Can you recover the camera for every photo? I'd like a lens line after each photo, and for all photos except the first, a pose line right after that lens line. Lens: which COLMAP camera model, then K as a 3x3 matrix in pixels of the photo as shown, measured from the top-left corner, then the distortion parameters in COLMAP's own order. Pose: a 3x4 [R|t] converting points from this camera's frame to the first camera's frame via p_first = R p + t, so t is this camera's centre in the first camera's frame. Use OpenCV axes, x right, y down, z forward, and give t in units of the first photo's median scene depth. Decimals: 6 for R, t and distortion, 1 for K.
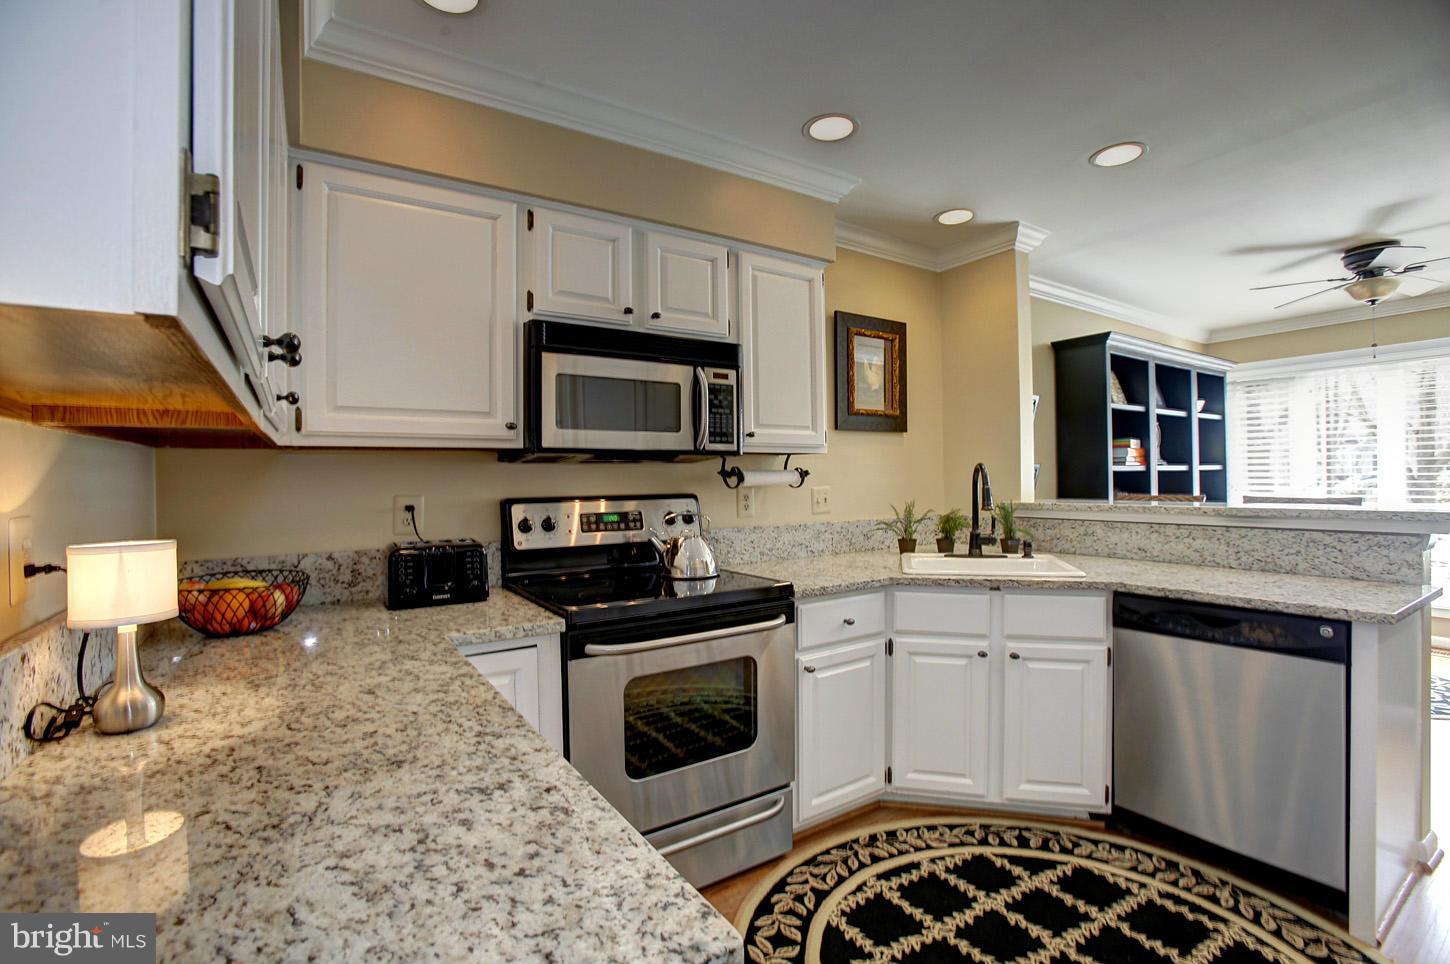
lens RADIAL K [[659.9, 0, 719.1], [0, 659.9, 478.0], [0, 0, 1]] dist [-0.072242, 0.026464]
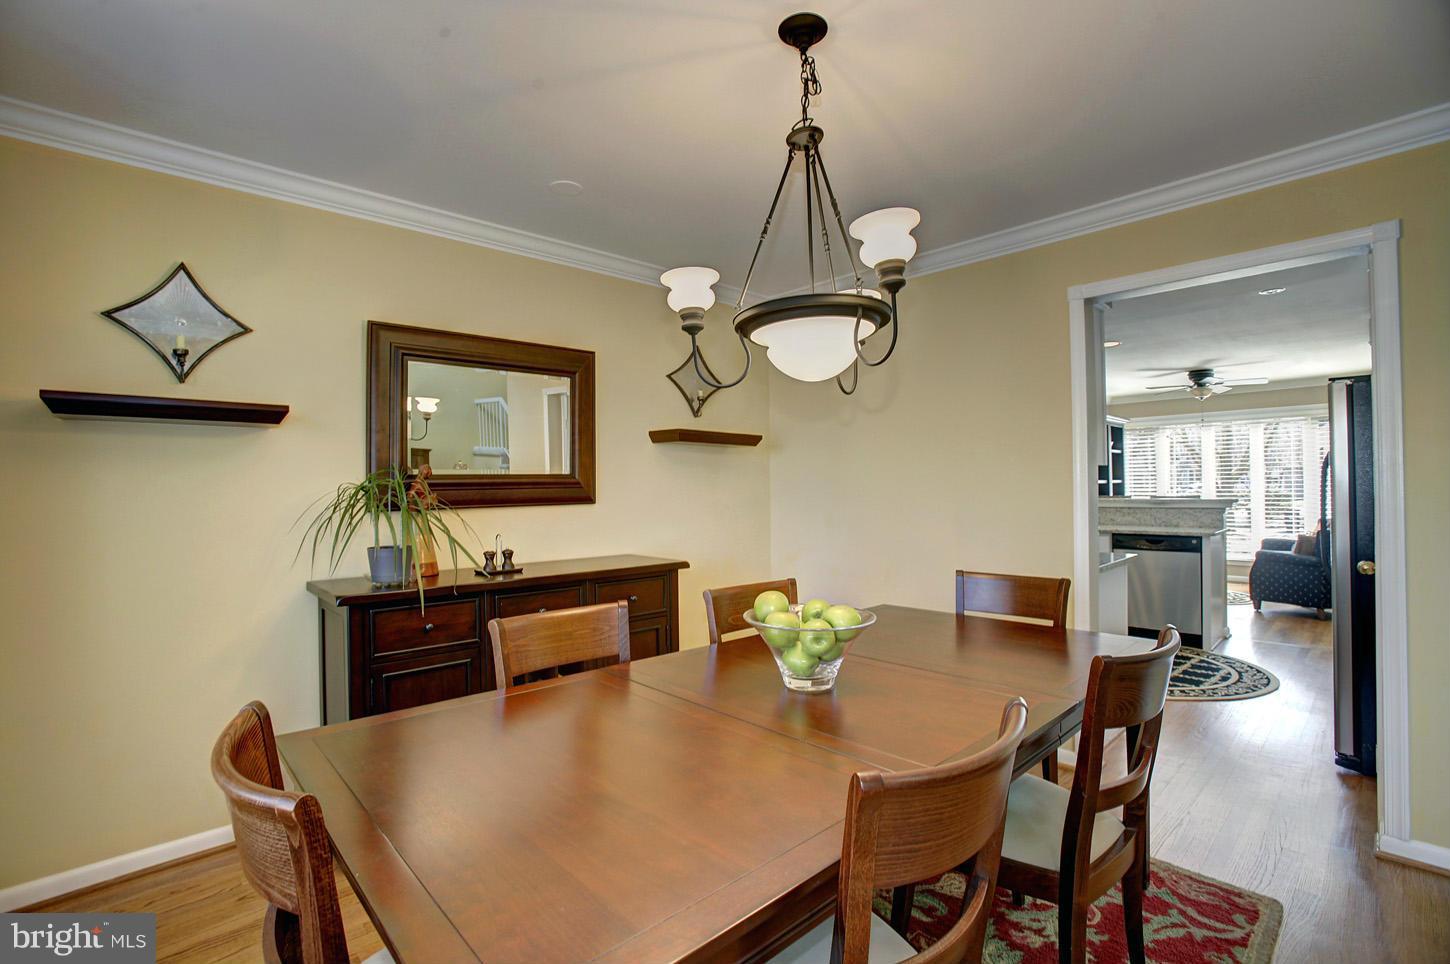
lens RADIAL K [[659.9, 0, 719.1], [0, 659.9, 478.0], [0, 0, 1]] dist [-0.072242, 0.026464]
pose [[0.985600, 0.007754, 0.168919, -1.121741], [-0.005180, 0.999864, -0.015676, 0.012347], [-0.169017, 0.014575, 0.985505, -1.013032]]
